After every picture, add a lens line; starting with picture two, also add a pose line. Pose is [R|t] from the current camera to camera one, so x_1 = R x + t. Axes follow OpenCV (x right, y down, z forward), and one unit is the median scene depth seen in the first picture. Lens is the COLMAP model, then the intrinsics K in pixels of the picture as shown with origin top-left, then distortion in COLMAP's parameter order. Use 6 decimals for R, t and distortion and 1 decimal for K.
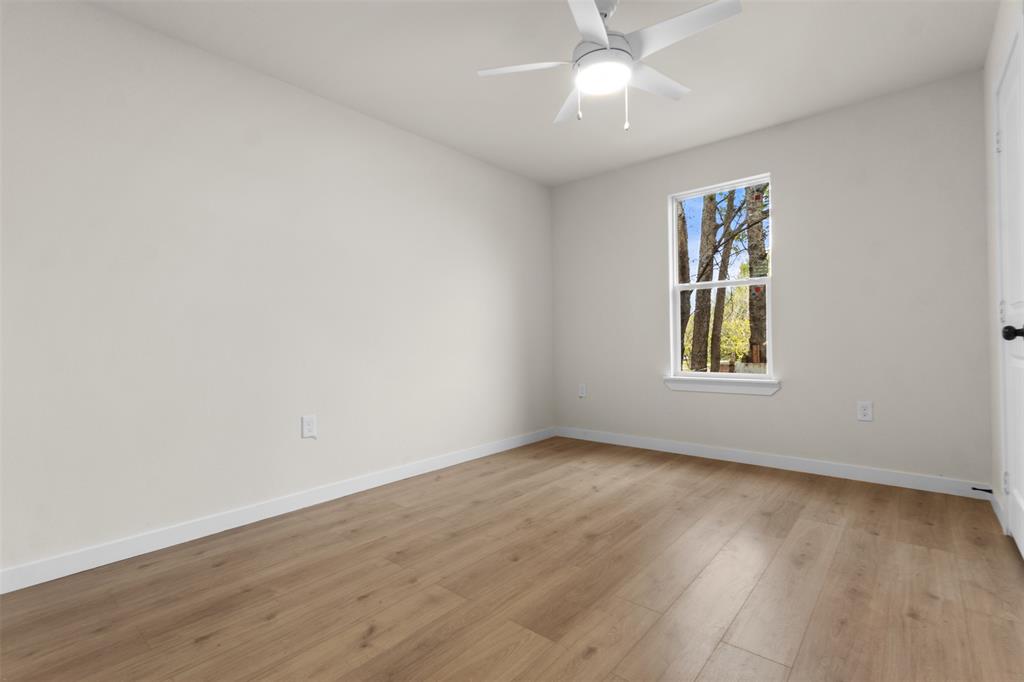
lens RADIAL K [[471.4, 0, 508.2], [0, 471.4, 344.5], [0, 0, 1]] dist [-0.002106, -0.000217]
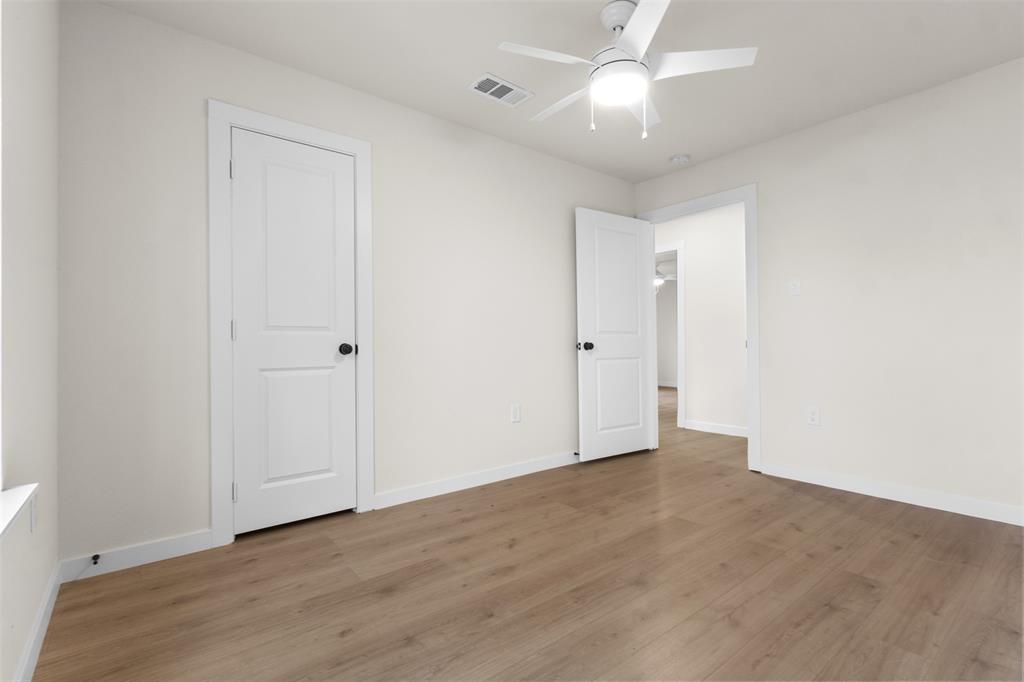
lens RADIAL K [[471.4, 0, 508.2], [0, 471.4, 344.5], [0, 0, 1]] dist [-0.002106, -0.000217]
pose [[-0.982951, 0.026811, 0.181902, 0.250697], [0.027550, 0.999619, 0.001540, -0.023184], [-0.181791, 0.006525, -0.983315, 1.926545]]
